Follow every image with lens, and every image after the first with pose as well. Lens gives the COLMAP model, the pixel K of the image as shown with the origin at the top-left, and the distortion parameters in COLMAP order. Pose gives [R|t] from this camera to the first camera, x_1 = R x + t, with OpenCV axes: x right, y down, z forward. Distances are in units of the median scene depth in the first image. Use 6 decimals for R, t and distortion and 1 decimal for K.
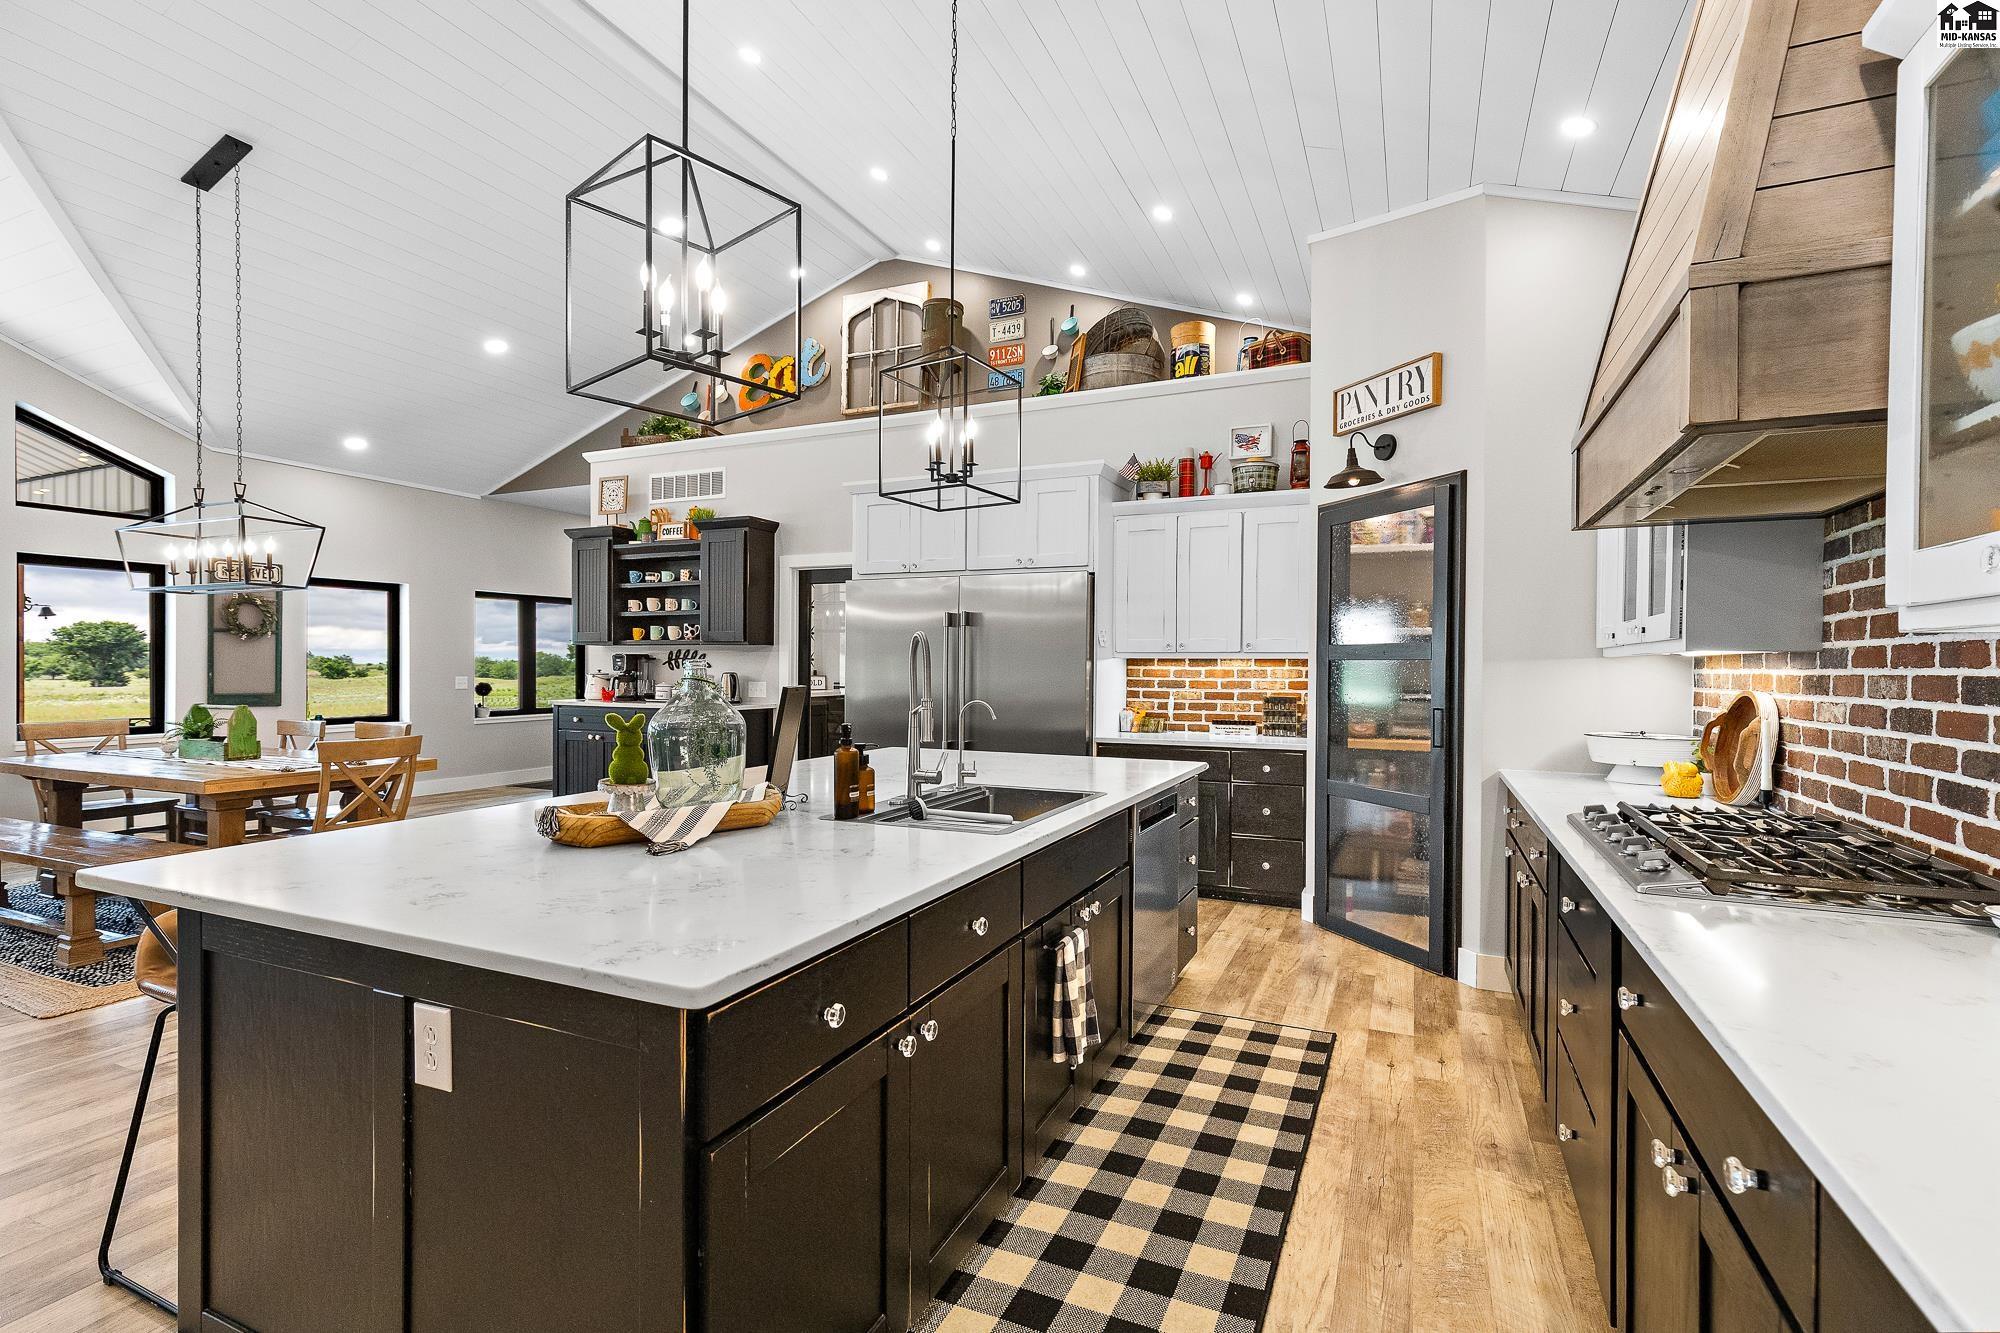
lens RADIAL K [[913.5, 0, 1001.2], [0, 913.5, 668.5], [0, 0, 1]] dist [0.007818, -0.001216]
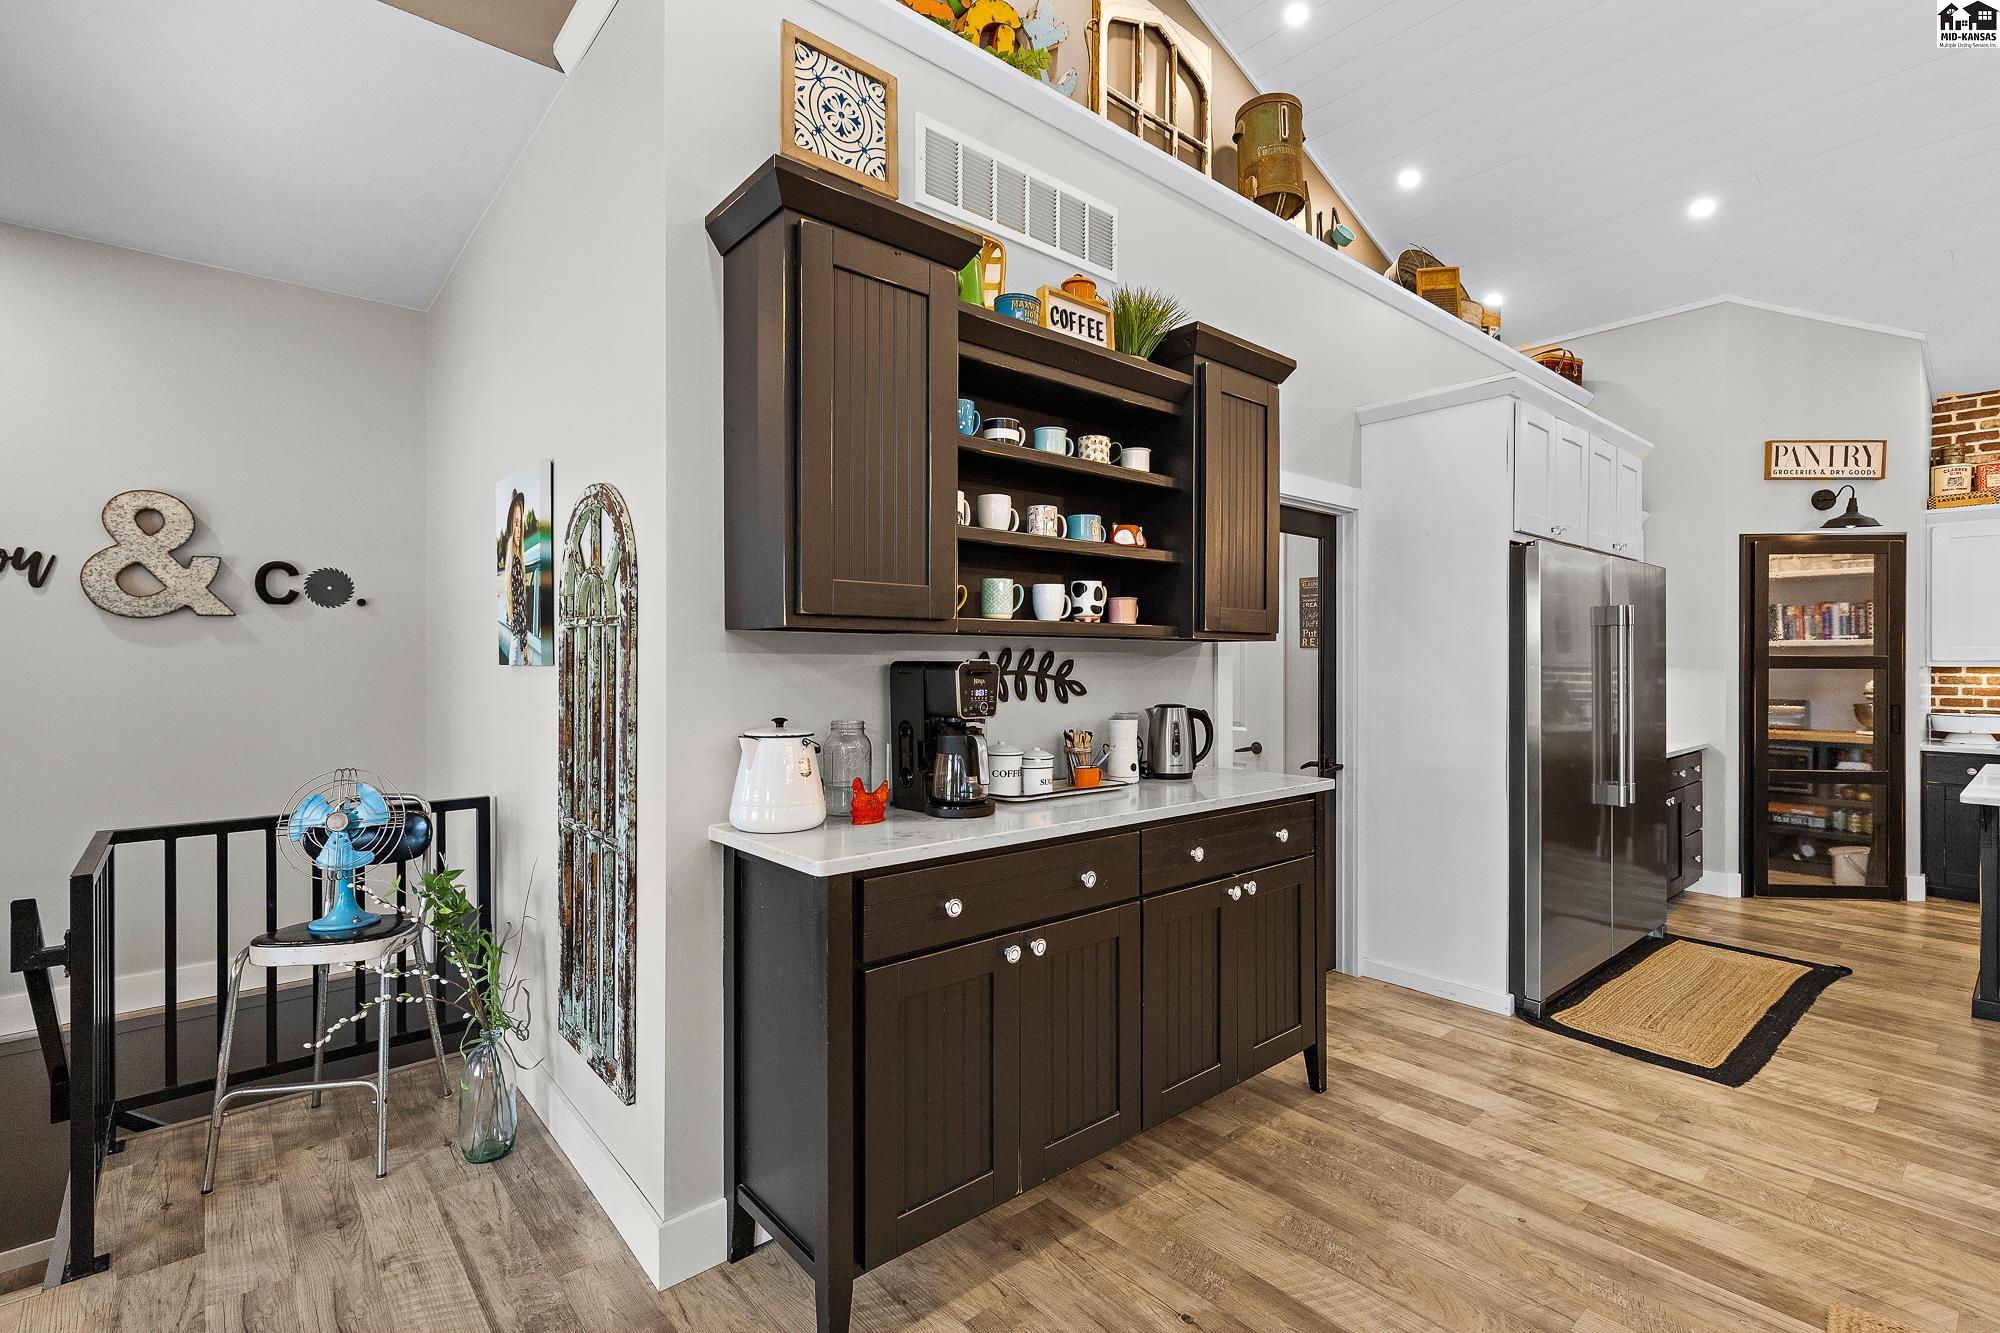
lens RADIAL K [[913.5, 0, 1006.4], [0, 913.5, 664.3], [0, 0, 1]] dist [0.007818, -0.001216]
pose [[0.407517, -0.004377, 0.913187, -1.024439], [0.011535, 0.999933, -0.000355, -0.021211], [-0.913125, 0.010679, 0.407541, 1.284593]]
